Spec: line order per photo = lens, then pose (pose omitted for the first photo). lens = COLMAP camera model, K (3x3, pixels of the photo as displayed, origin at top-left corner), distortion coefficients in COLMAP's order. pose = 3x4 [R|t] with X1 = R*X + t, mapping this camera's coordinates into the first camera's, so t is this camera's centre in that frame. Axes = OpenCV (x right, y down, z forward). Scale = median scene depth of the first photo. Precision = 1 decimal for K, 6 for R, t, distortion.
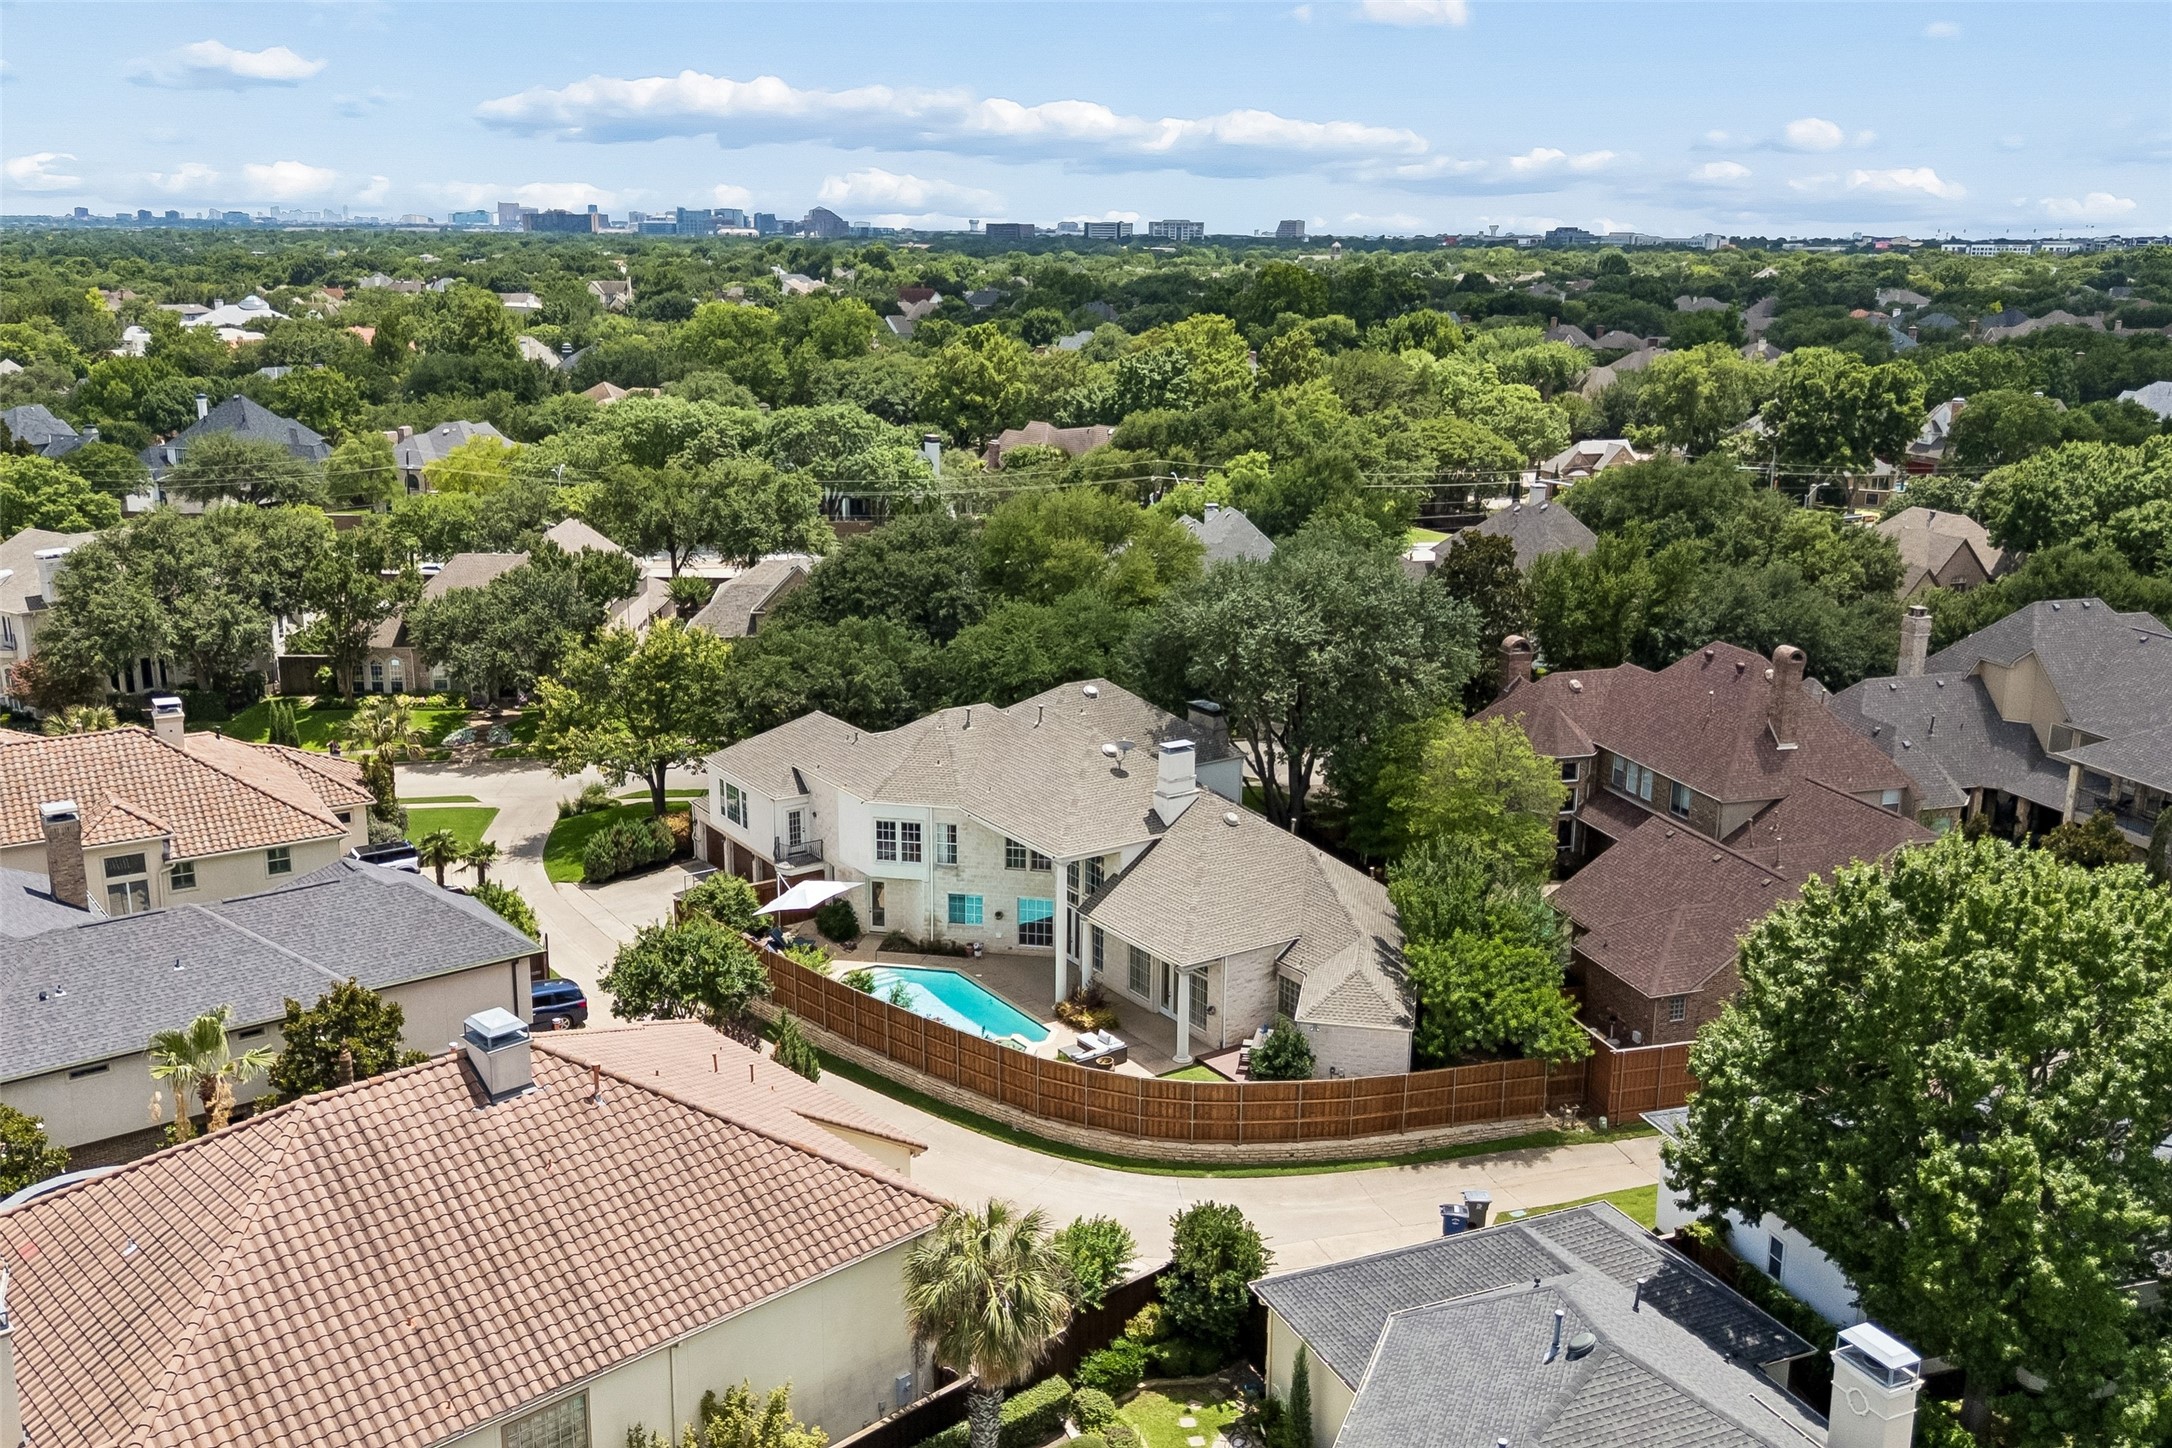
lens RADIAL K [[1857.0, 0, 1086.0], [0, 1857.0, 724.0], [0, 0, 1]] dist [0.068855, -0.077319]
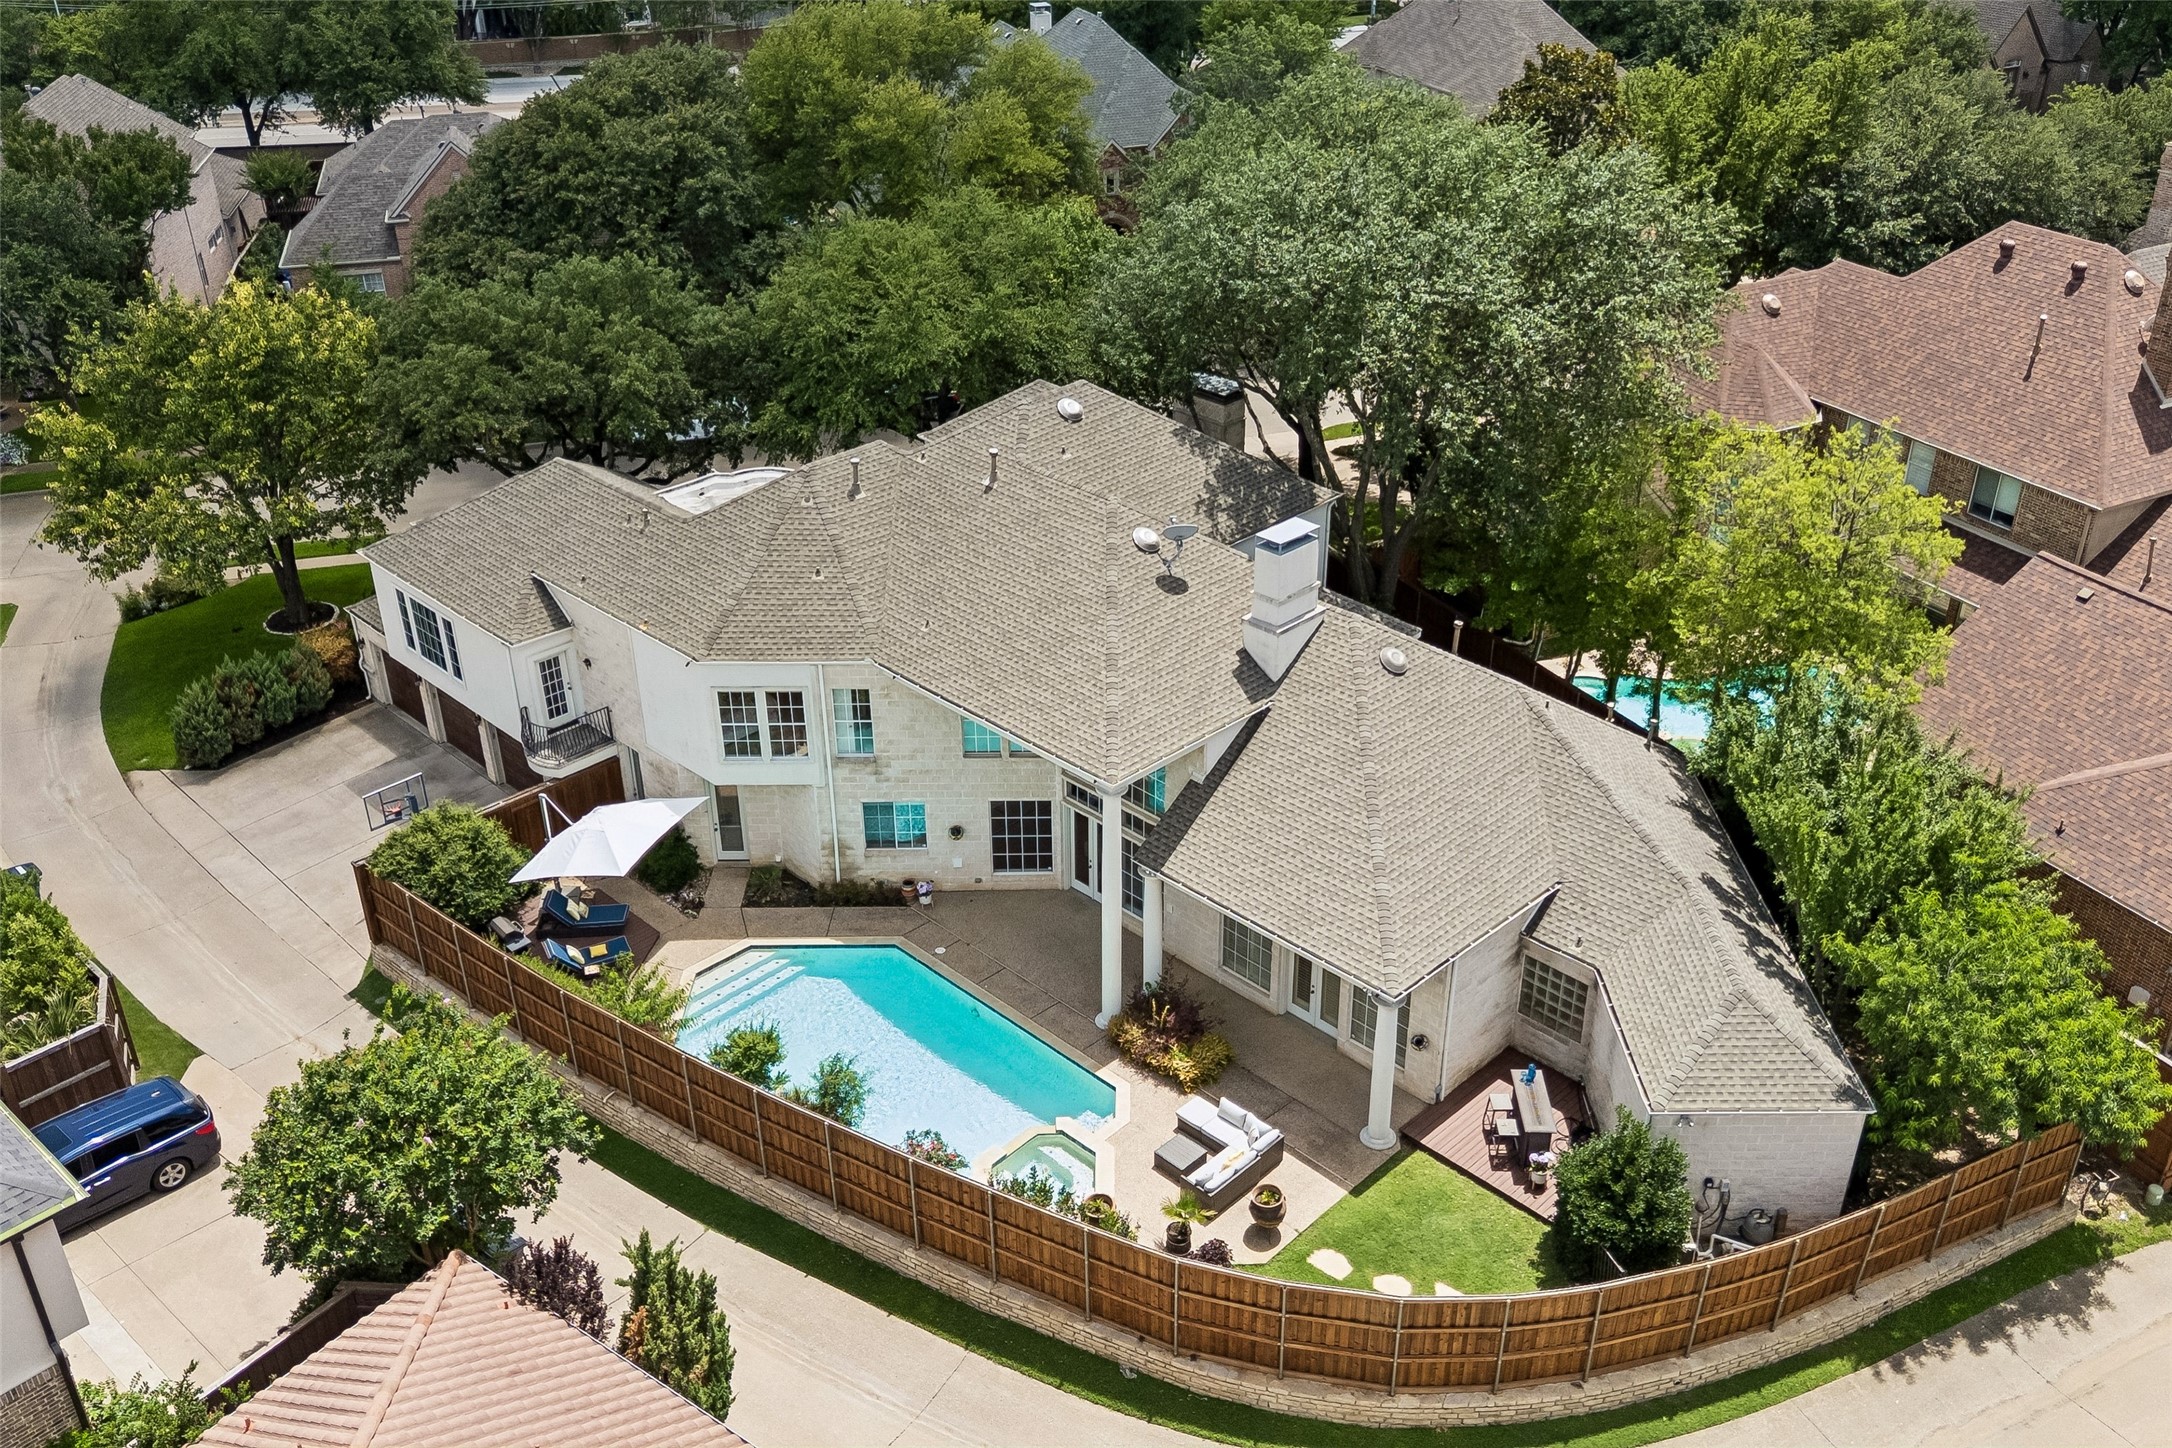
lens RADIAL K [[1857.0, 0, 1086.0], [0, 1857.0, 724.0], [0, 0, 1]] dist [0.068855, -0.077319]
pose [[0.983142, -0.104783, 0.149844, -0.088114], [0.062473, 0.962689, 0.263302, -0.074716], [-0.171842, -0.249502, 0.953005, 0.452322]]
